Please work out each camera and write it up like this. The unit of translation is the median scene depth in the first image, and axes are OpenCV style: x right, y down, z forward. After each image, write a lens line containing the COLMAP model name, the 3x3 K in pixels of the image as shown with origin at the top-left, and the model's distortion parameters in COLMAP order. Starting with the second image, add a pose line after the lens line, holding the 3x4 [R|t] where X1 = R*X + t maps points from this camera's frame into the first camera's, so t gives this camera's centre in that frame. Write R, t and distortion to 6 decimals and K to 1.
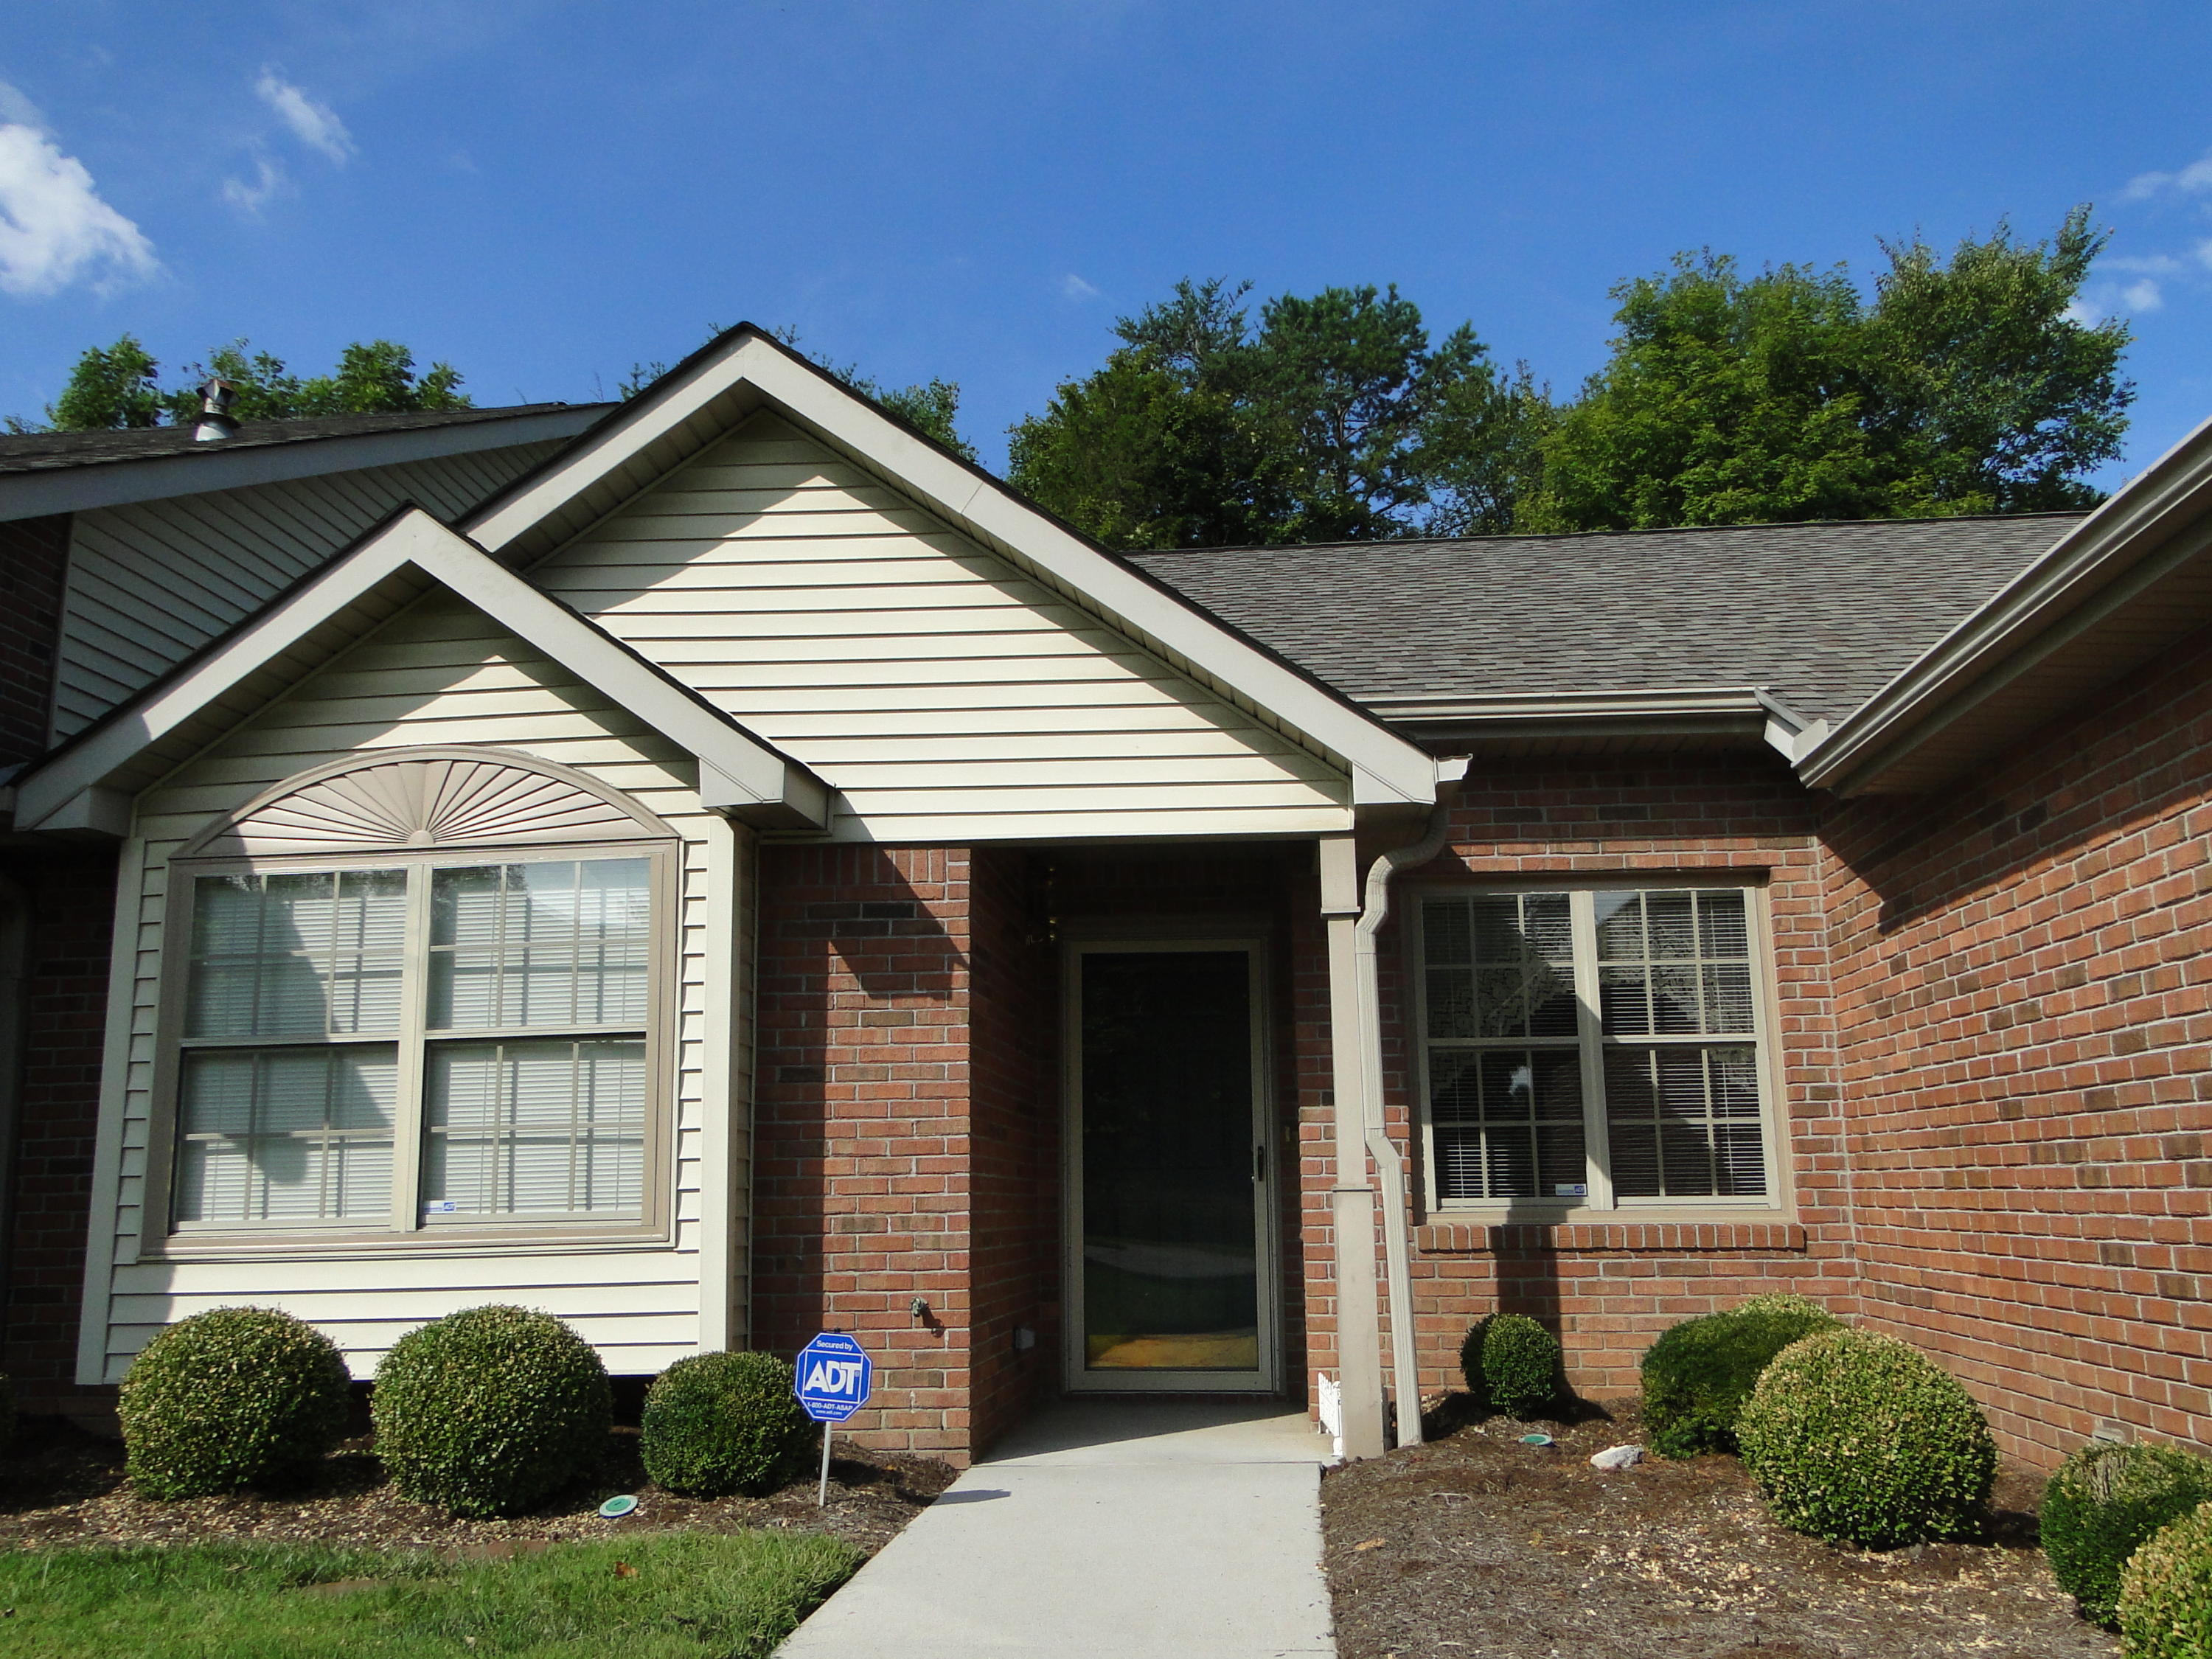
lens RADIAL K [[1839.5, 0, 1108.4], [0, 1839.5, 839.5], [0, 0, 1]] dist [0.011285, -0.012687]
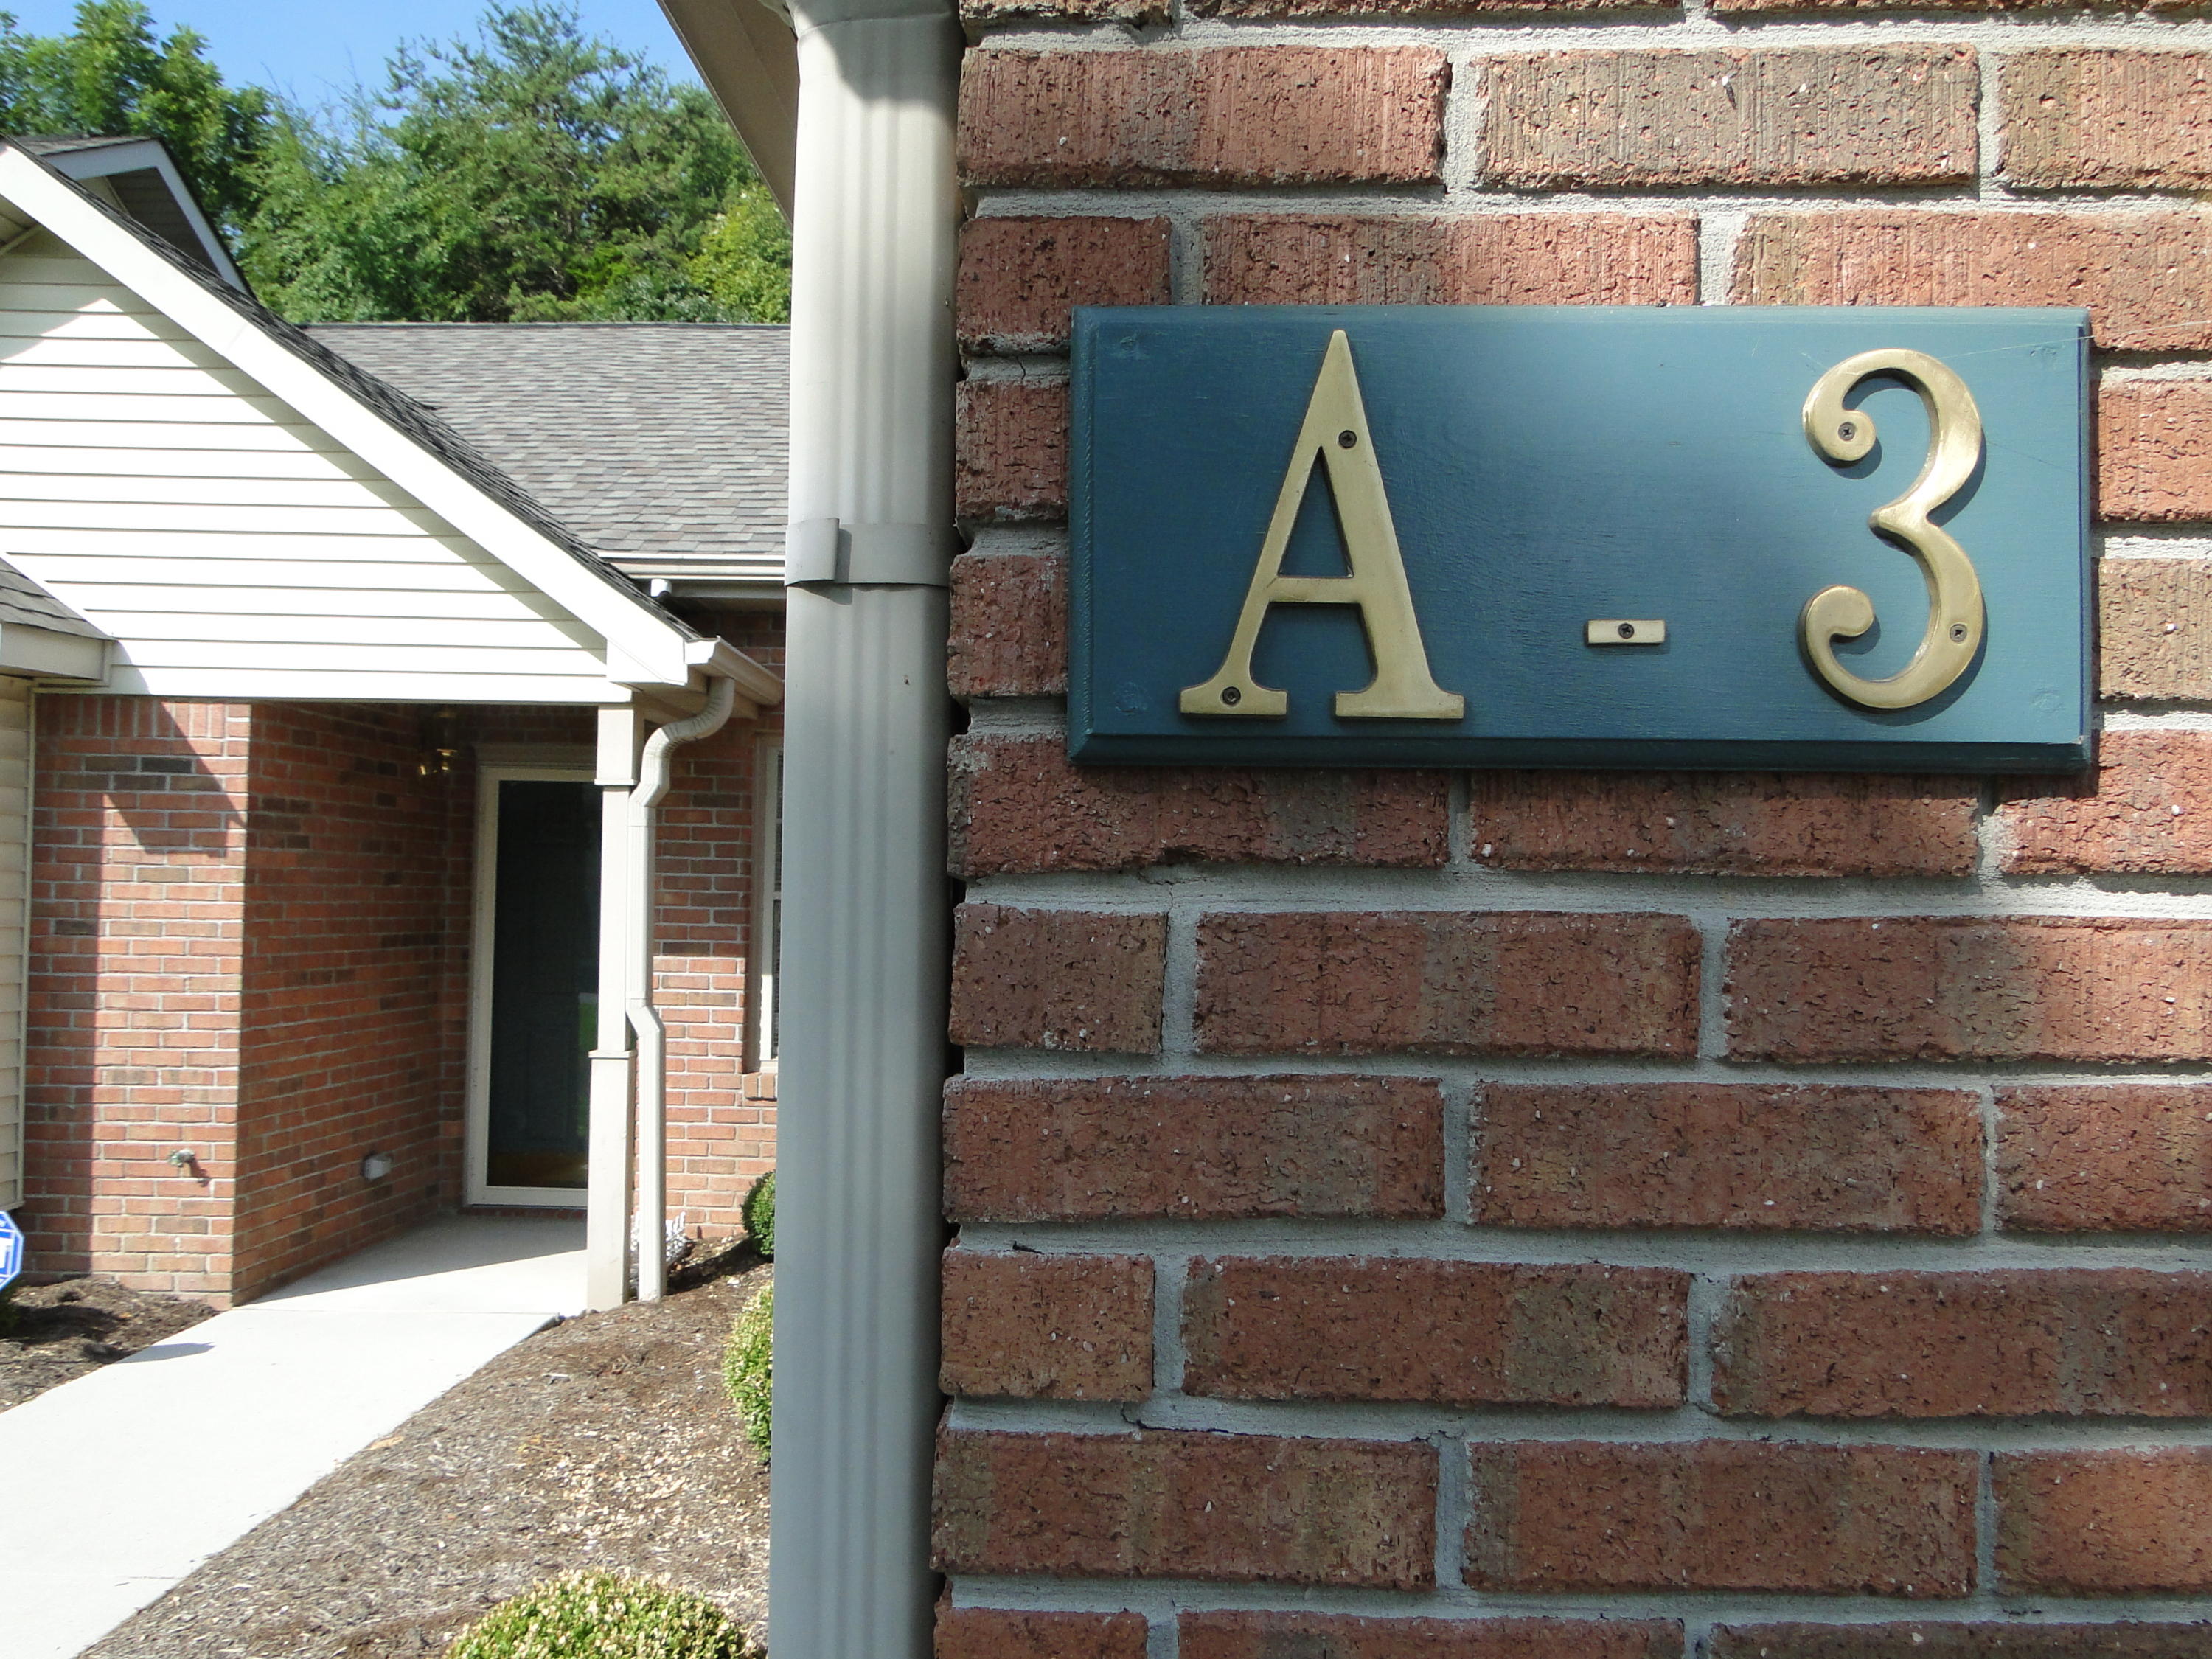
lens RADIAL K [[1839.5, 0, 1108.0], [0, 1839.5, 831.1], [0, 0, 1]] dist [0.011285, -0.012687]
pose [[0.998879, 0.028622, 0.037704, 0.354381], [-0.034377, 0.986174, 0.162108, -0.105707], [-0.032542, -0.163222, 0.986053, 0.001188]]
